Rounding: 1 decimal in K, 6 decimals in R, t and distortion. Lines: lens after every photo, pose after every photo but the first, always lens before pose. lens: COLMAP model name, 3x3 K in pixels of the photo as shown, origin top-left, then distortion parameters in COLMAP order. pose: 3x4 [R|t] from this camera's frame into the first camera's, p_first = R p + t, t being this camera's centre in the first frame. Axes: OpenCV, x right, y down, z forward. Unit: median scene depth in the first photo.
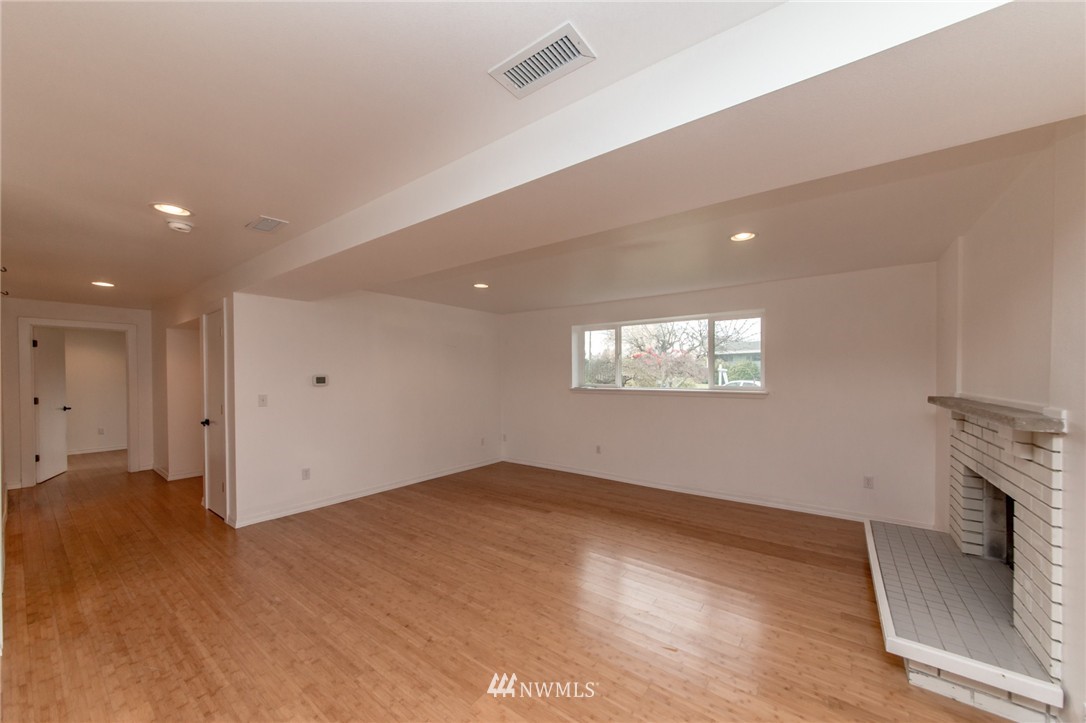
lens RADIAL K [[391.2, 0, 539.6], [0, 391.2, 370.2], [0, 0, 1]] dist [0.000123, -0.000258]
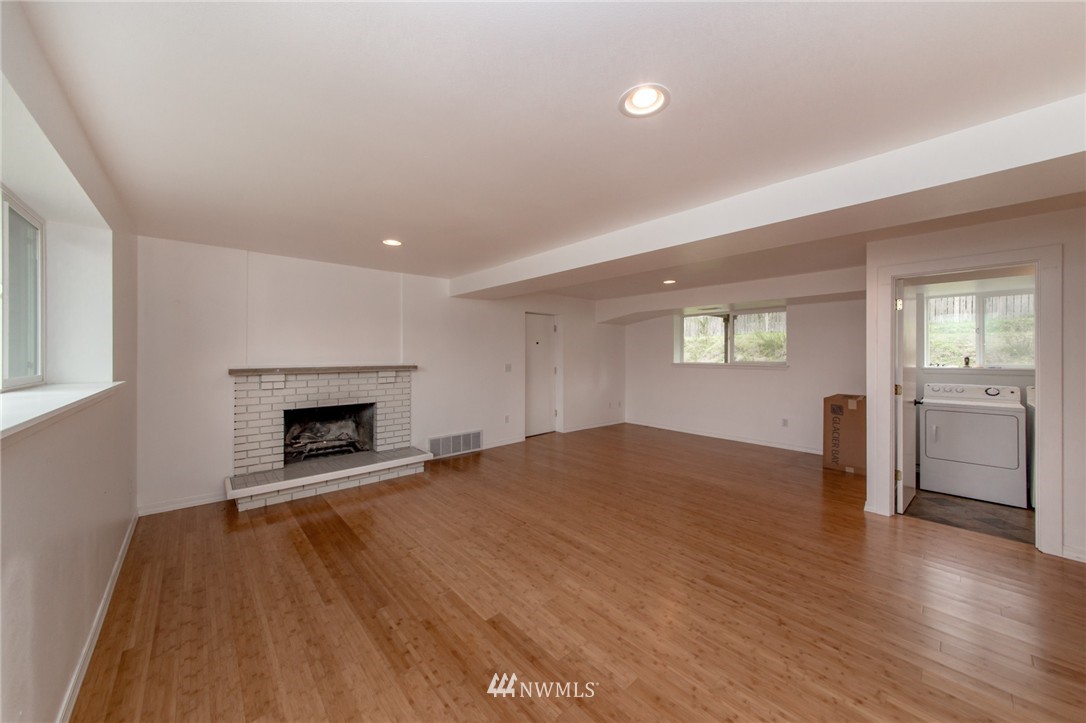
lens RADIAL K [[367.9, 0, 548.3], [0, 367.9, 359.3], [0, 0, 1]] dist [0.000101, -0.000001]
pose [[-0.984302, -0.001621, 0.176486, -0.151974], [-0.001531, 0.999999, 0.000650, 0.026288], [-0.176487, 0.000370, -0.984303, 1.697512]]
